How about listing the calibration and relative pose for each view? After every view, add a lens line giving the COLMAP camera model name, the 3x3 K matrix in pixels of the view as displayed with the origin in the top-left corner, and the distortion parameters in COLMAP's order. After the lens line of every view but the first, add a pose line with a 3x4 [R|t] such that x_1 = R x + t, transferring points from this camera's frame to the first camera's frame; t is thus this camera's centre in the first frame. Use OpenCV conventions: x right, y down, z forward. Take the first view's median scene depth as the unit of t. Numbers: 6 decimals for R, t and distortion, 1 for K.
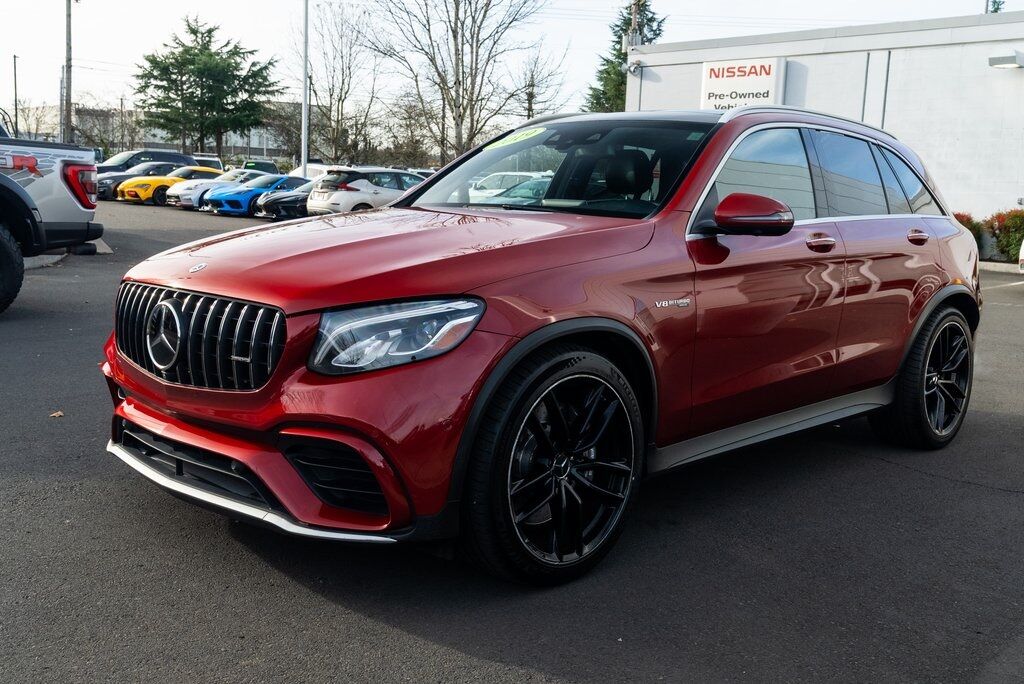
lens RADIAL K [[1012.2, 0, 512.0], [0, 1012.2, 342.0], [0, 0, 1]] dist [-0.004650, -0.005264]
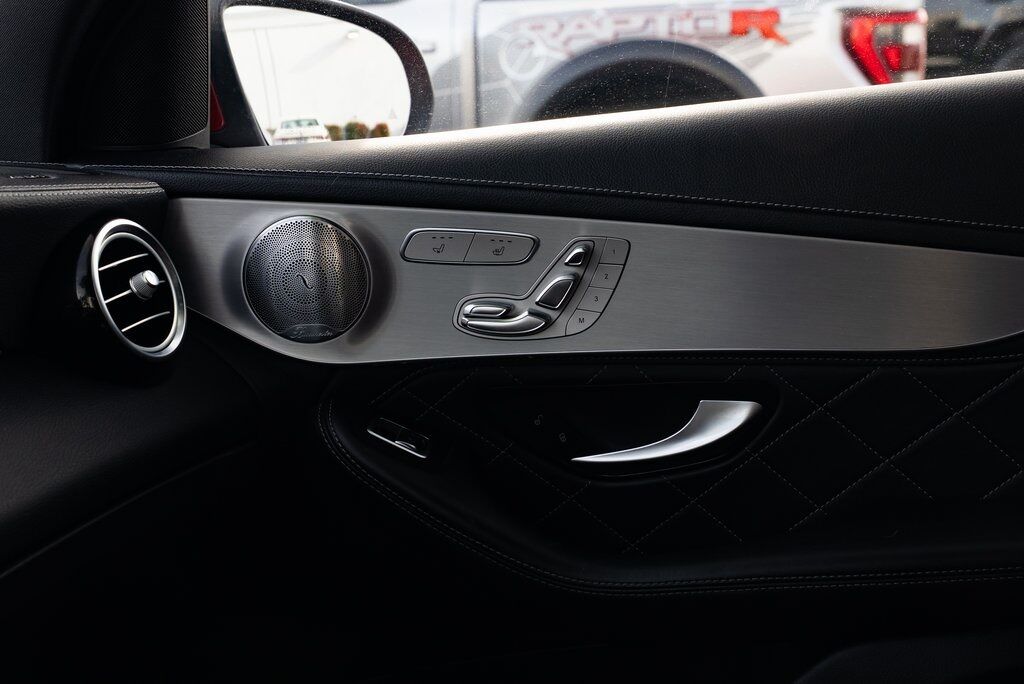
lens RADIAL K [[1434.4, 0, 512.0], [0, 1434.4, 342.0], [0, 0, 1]] dist [0.020414, 0.041273]
pose [[0.505162, 0.099951, -0.857217, 0.029828], [-0.057671, 0.994960, 0.082026, -0.024296], [0.861095, 0.008000, 0.508380, 0.184552]]
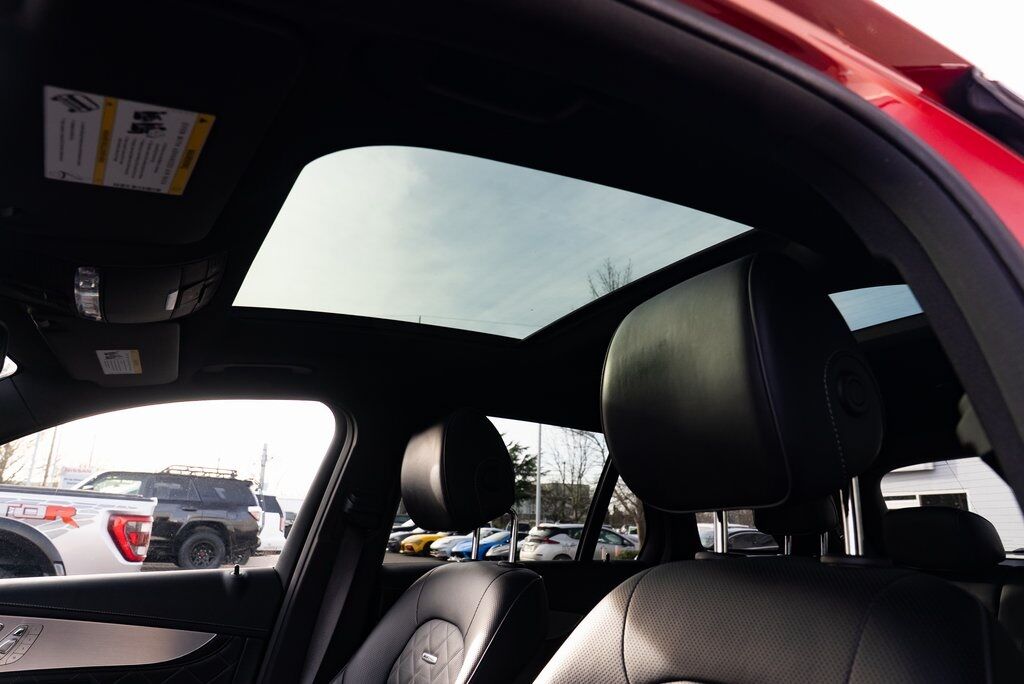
lens RADIAL K [[695.4, 0, 514.6], [0, 695.4, 340.3], [0, 0, 1]] dist [-0.038769, 0.022947]
pose [[0.958775, -0.089978, -0.269543, 0.044352], [-0.031882, 0.908496, -0.416676, -0.023384], [0.282371, 0.408092, 0.868175, 0.167503]]
